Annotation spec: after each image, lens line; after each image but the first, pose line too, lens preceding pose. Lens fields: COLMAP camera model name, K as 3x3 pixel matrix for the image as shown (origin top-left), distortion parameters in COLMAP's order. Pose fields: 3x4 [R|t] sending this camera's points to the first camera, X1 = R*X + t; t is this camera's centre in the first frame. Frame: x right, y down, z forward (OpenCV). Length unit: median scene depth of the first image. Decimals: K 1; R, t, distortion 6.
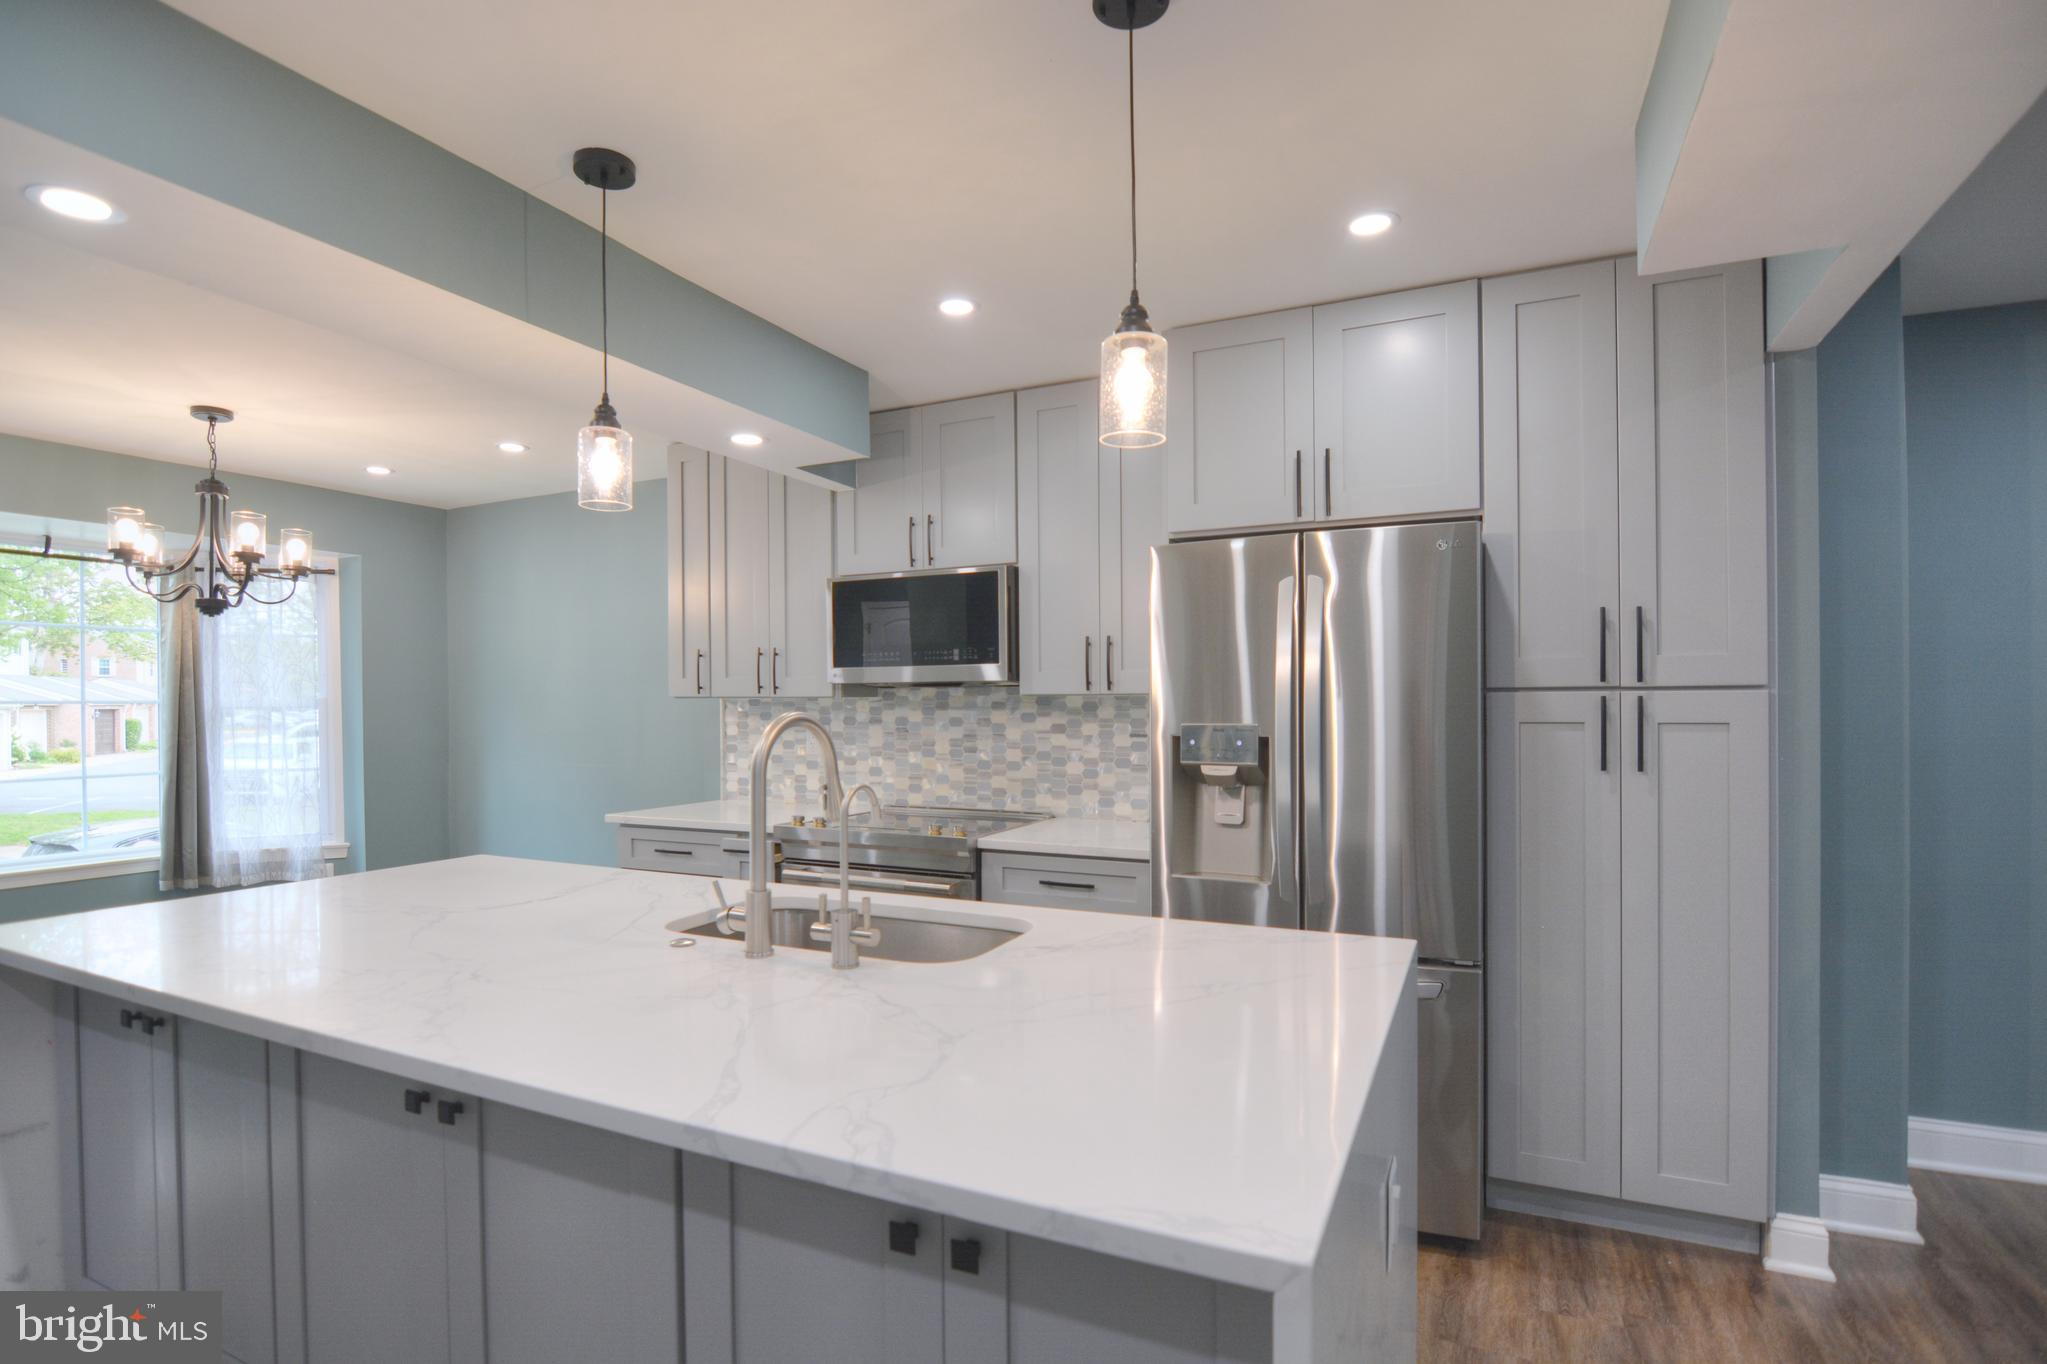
lens RADIAL K [[996.1, 0, 1027.8], [0, 996.1, 703.3], [0, 0, 1]] dist [-0.007803, -0.009078]
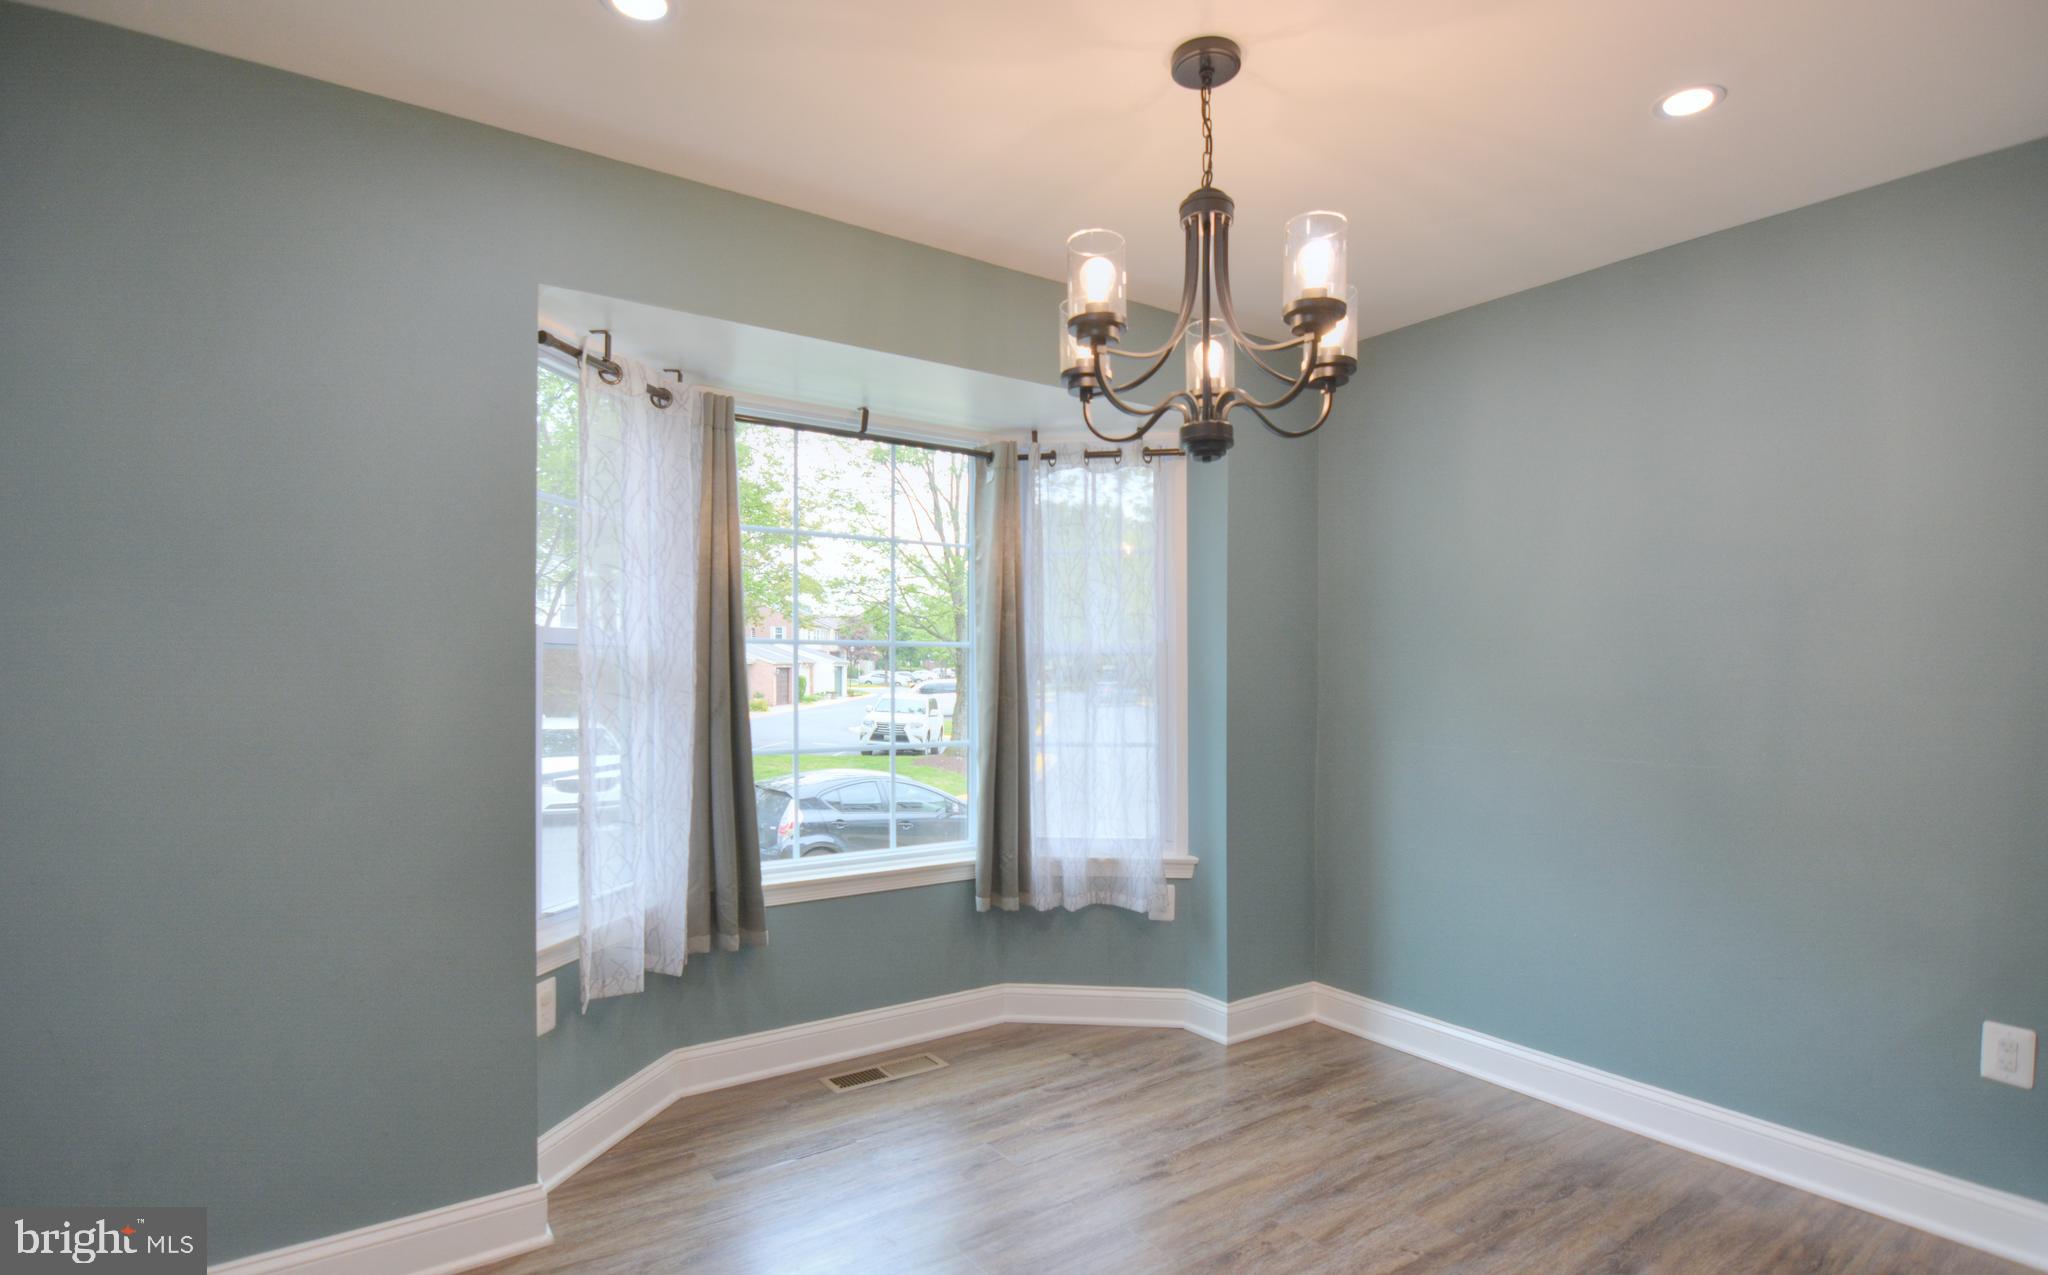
lens RADIAL K [[1033.8, 0, 1055.1], [0, 1033.8, 672.6], [0, 0, 1]] dist [0.006565, 0.000132]
pose [[0.882448, 0.011303, -0.470275, -0.603266], [-0.009893, 0.999936, 0.005469, 0.018321], [0.470307, -0.000173, 0.882503, 0.461140]]
